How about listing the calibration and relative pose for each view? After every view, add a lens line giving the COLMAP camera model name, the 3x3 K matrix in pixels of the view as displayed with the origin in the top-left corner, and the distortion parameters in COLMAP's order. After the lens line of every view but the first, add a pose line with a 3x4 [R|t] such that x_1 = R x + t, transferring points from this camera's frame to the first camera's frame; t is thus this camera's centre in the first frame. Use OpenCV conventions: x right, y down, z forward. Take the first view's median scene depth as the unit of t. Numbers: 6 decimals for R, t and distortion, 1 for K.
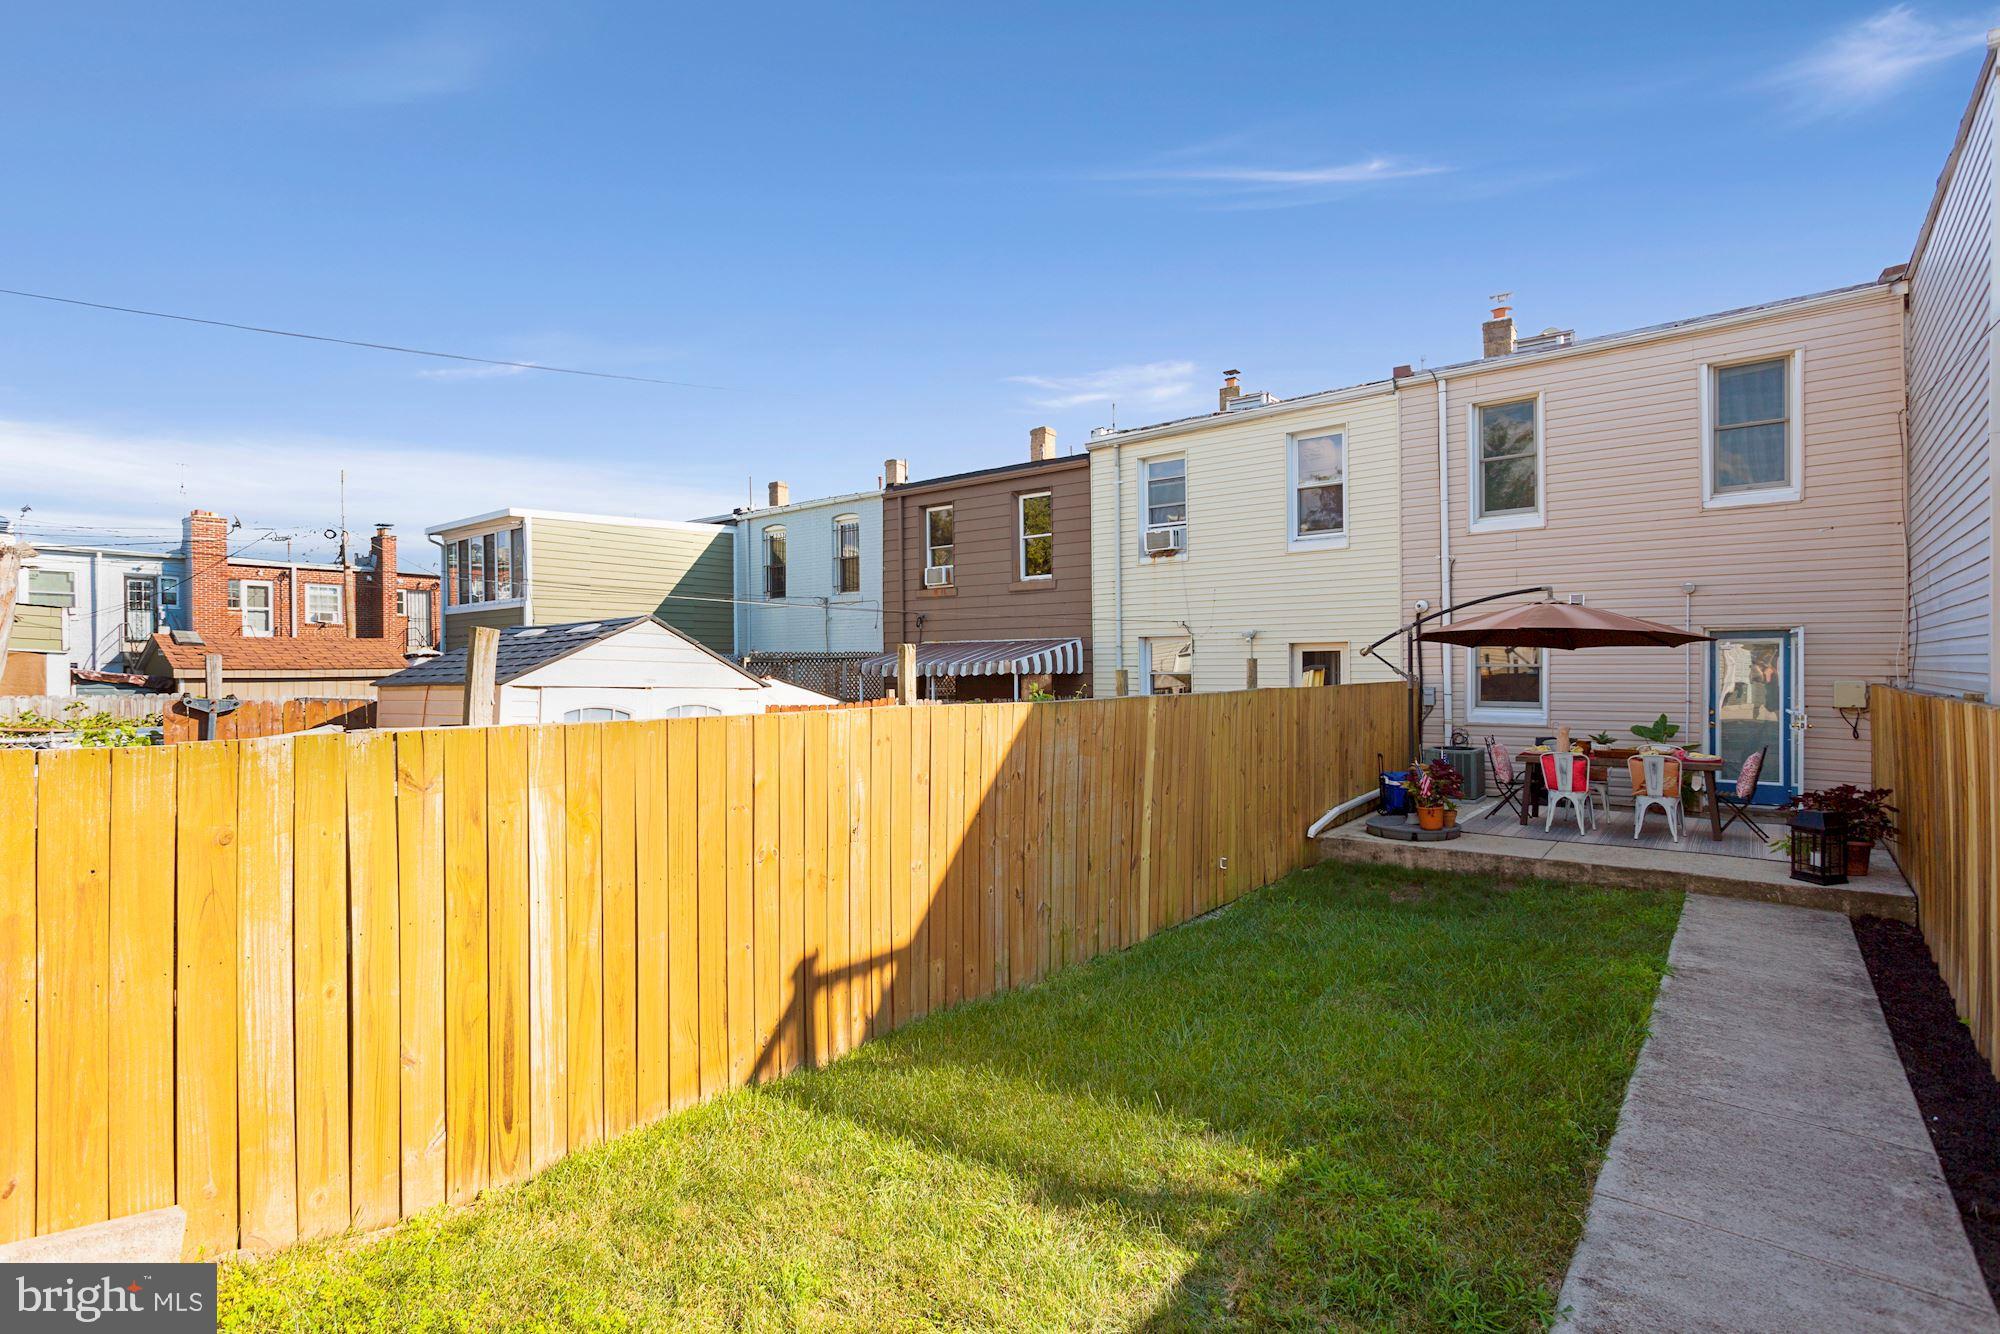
lens RADIAL K [[981.0, 0, 973.5], [0, 981.0, 665.1], [0, 0, 1]] dist [0.002937, 0.001702]
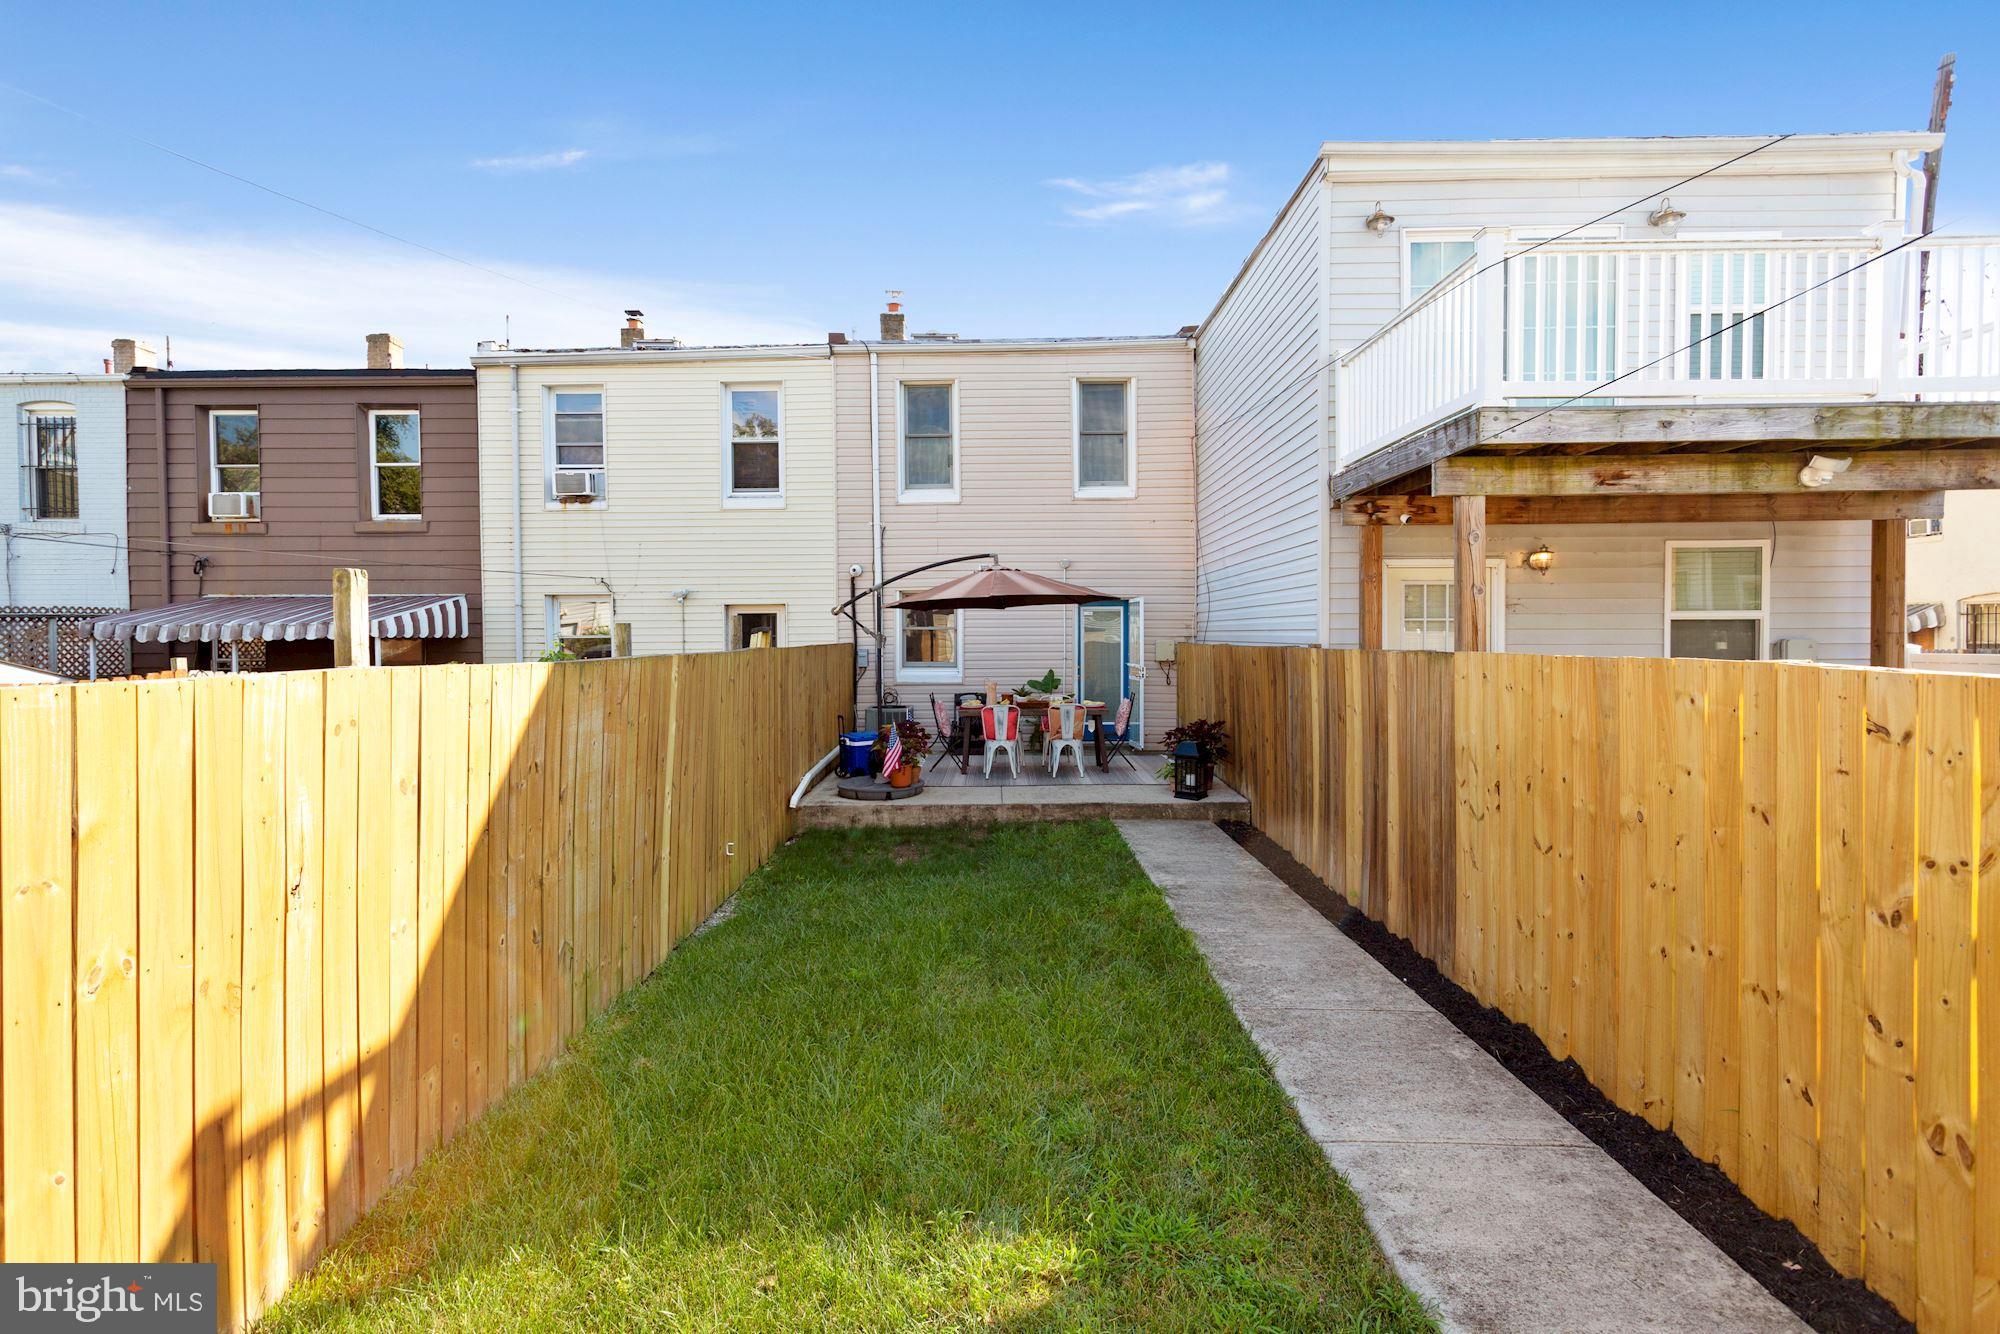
lens RADIAL K [[953.9, 0, 983.3], [0, 953.9, 644.1], [0, 0, 1]] dist [0.003623, 0.002509]
pose [[0.780622, -0.003687, 0.624993, -0.073417], [-0.000586, 0.999978, 0.006631, 0.011837], [-0.625003, -0.005543, 0.780602, 0.156513]]
